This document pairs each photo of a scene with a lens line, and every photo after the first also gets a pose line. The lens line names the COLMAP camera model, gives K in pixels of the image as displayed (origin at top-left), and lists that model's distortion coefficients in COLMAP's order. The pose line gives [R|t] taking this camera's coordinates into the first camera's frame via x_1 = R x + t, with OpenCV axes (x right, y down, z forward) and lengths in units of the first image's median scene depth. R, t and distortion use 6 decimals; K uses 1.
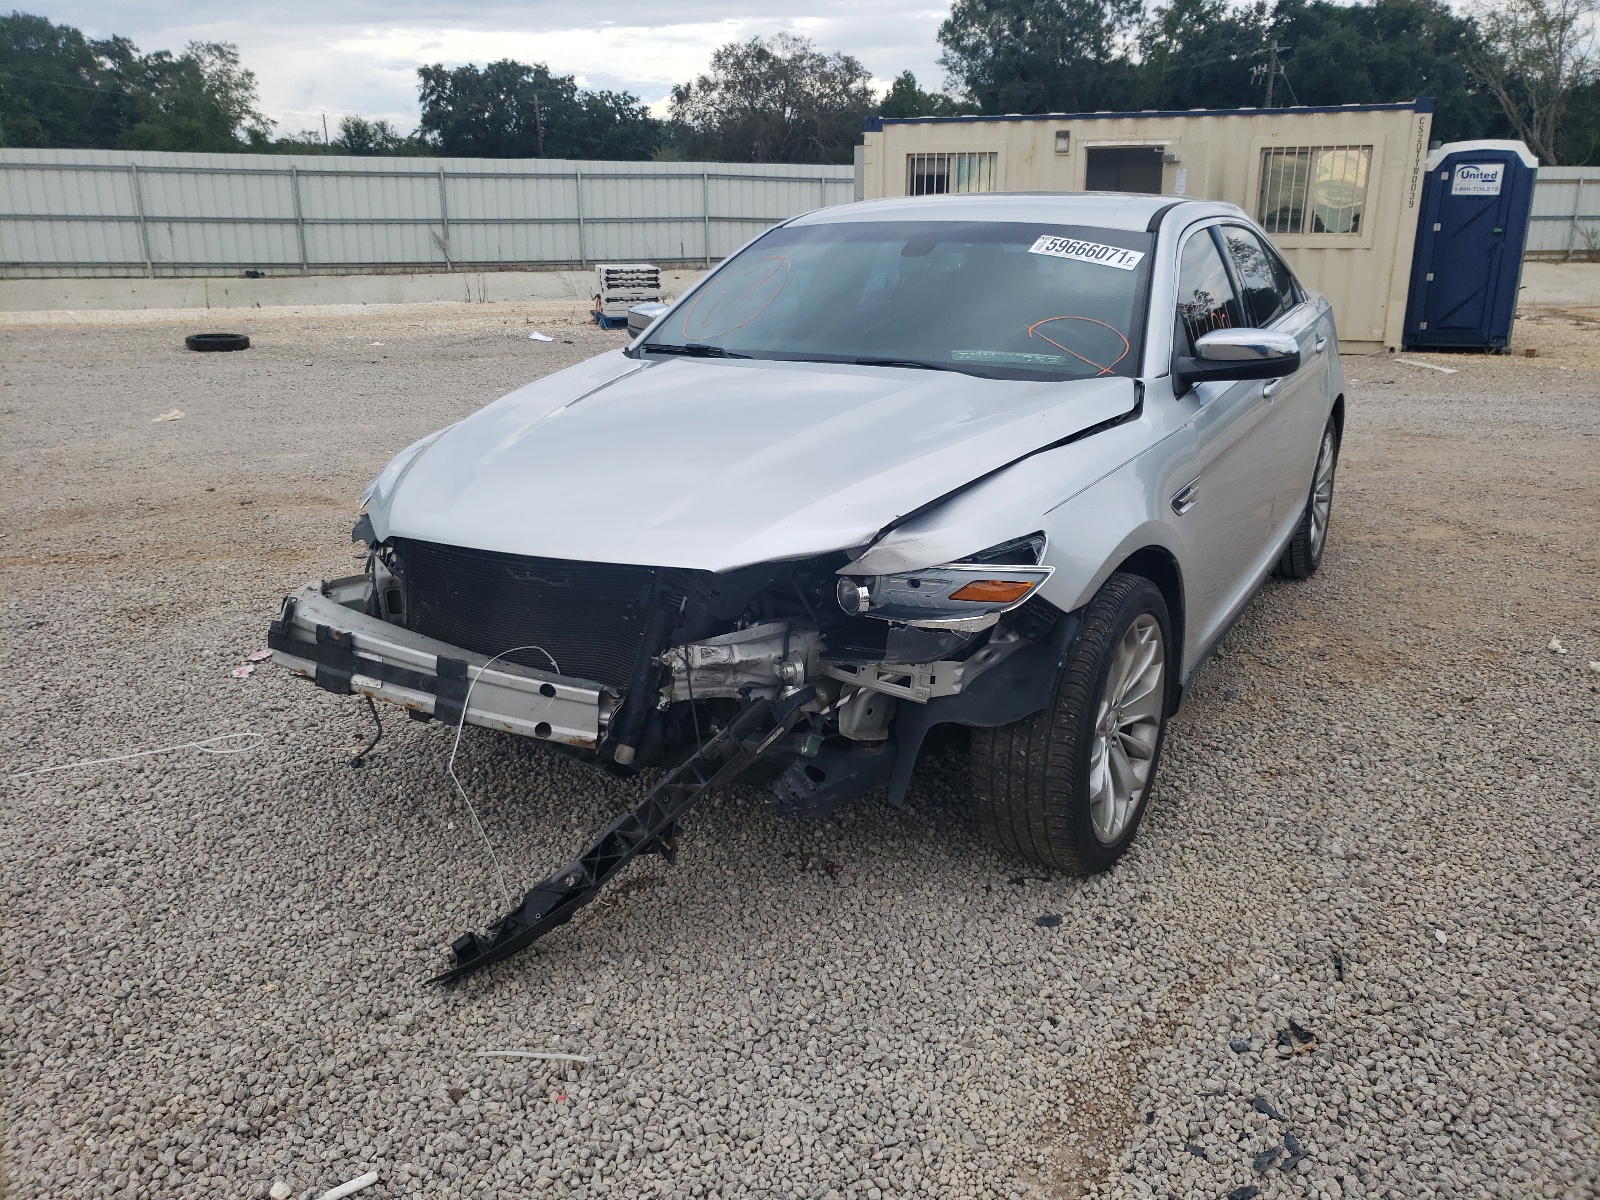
lens RADIAL K [[1210.0, 0, 805.7], [0, 1210.0, 560.7], [0, 0, 1]] dist [-0.003071, 0.011469]
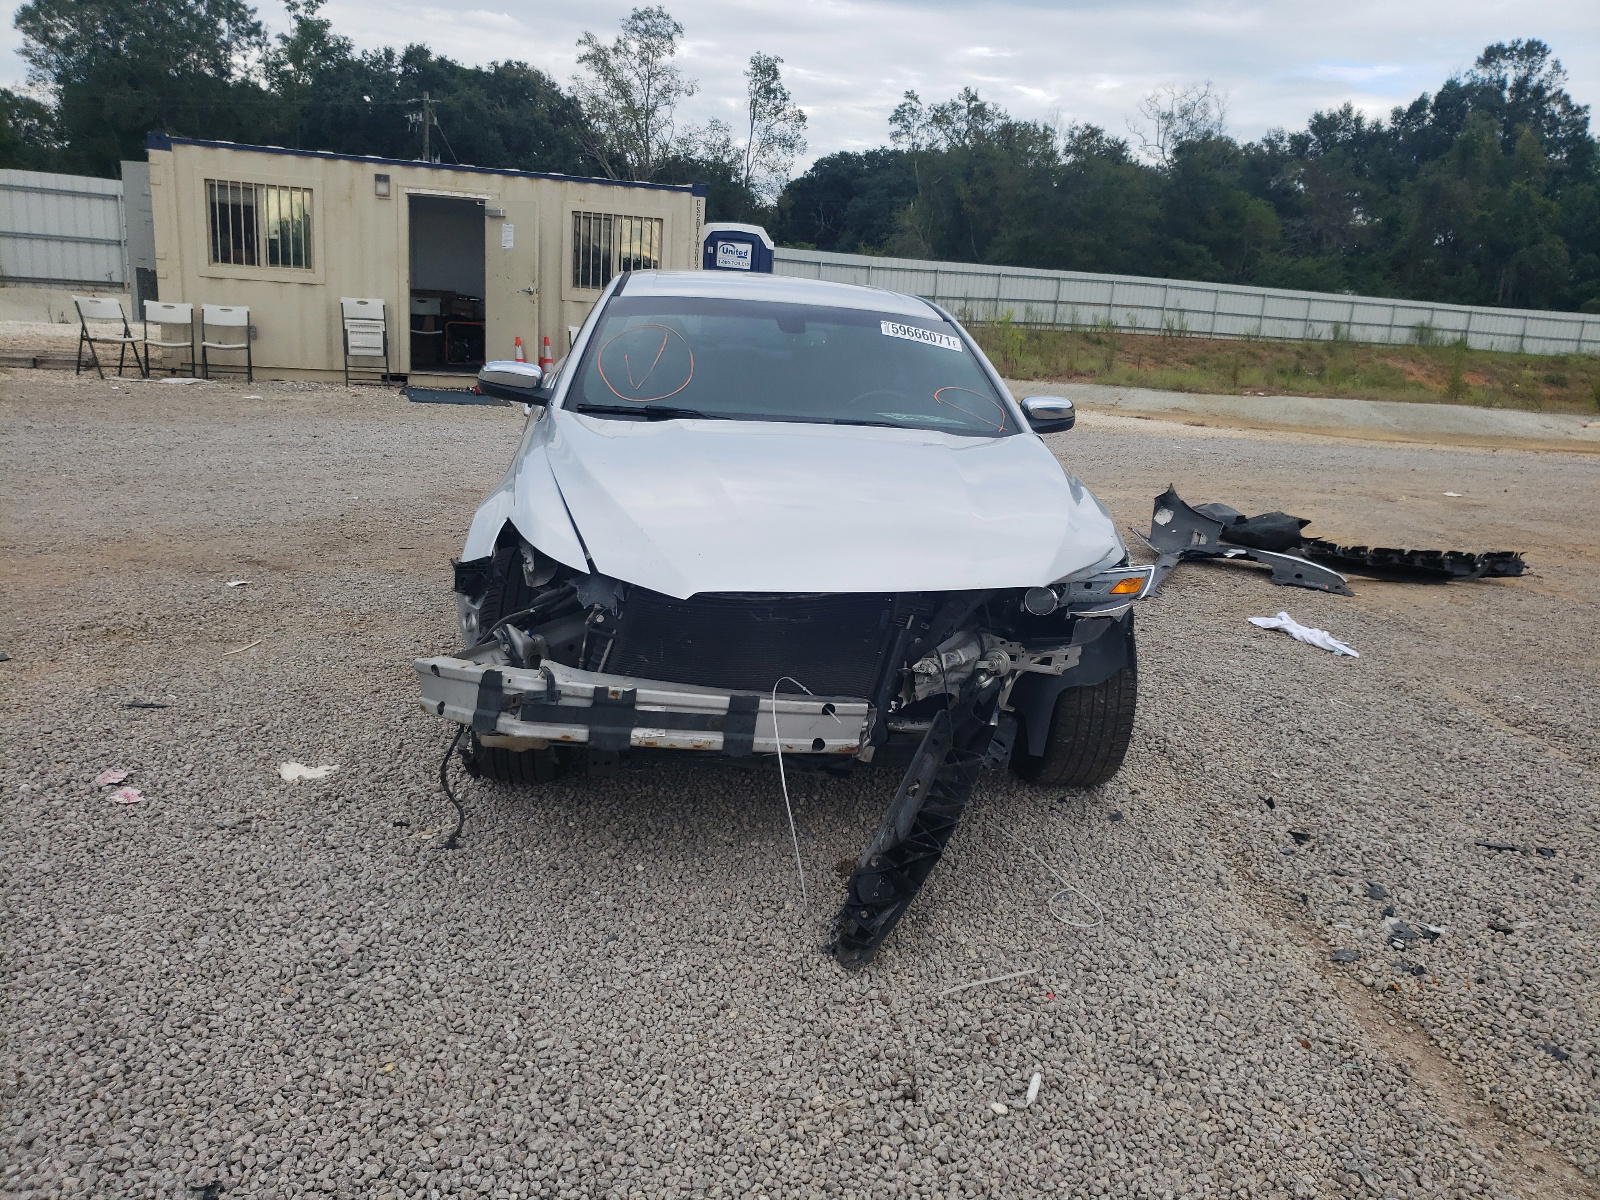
lens RADIAL K [[1200.6, 0, 800.0], [0, 1200.6, 600.0], [0, 0, 1]] dist [-0.005934, -0.006160]
pose [[0.793089, -0.096407, 0.601428, -0.860955], [0.095284, 0.994875, 0.033827, -0.037050], [-0.601607, 0.030479, 0.798211, 0.081689]]
